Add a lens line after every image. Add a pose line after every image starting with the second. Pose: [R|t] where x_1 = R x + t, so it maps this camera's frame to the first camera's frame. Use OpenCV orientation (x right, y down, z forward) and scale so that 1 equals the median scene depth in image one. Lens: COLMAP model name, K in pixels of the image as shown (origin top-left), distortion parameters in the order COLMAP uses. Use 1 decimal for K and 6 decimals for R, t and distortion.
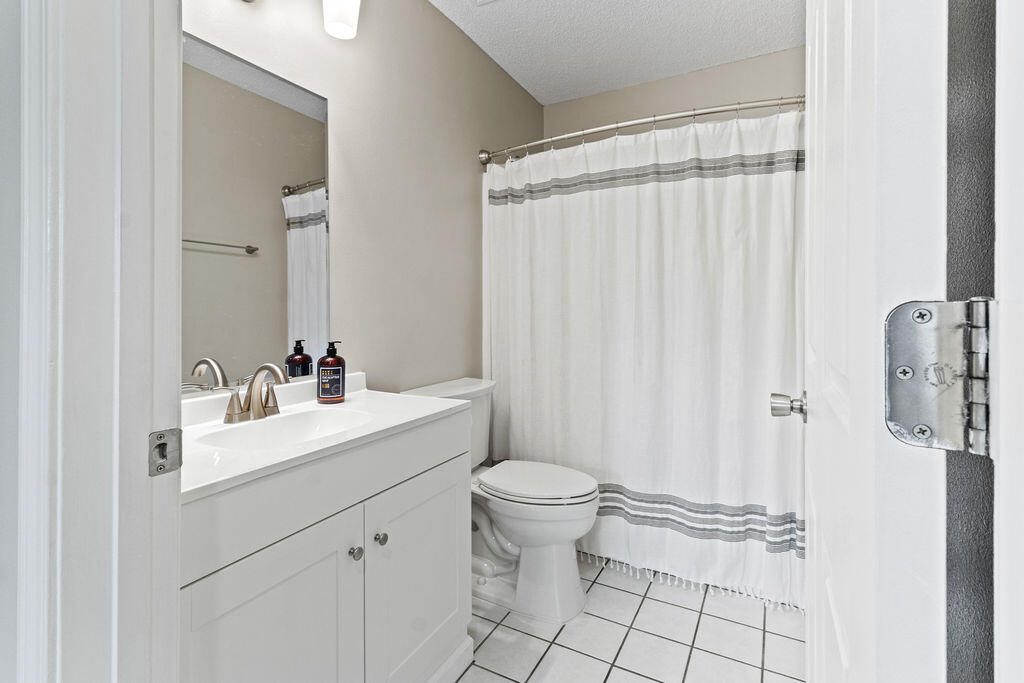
lens RADIAL K [[480.3, 0, 510.3], [0, 480.3, 307.4], [0, 0, 1]] dist [0.004242, 0.000492]
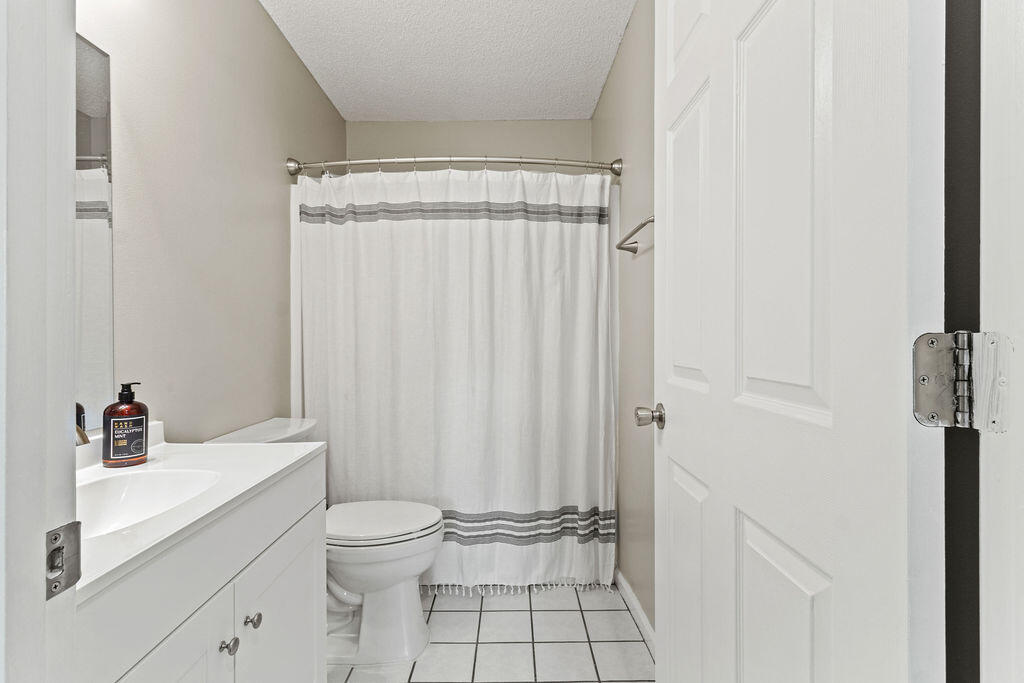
lens RADIAL K [[478.7, 0, 515.6], [0, 478.7, 336.4], [0, 0, 1]] dist [0.001113, 0.000719]
pose [[0.877010, -0.000903, 0.480470, -0.159430], [0.001274, 0.999999, -0.000446, -0.000463], [-0.480470, 0.001004, 0.877011, 0.043488]]
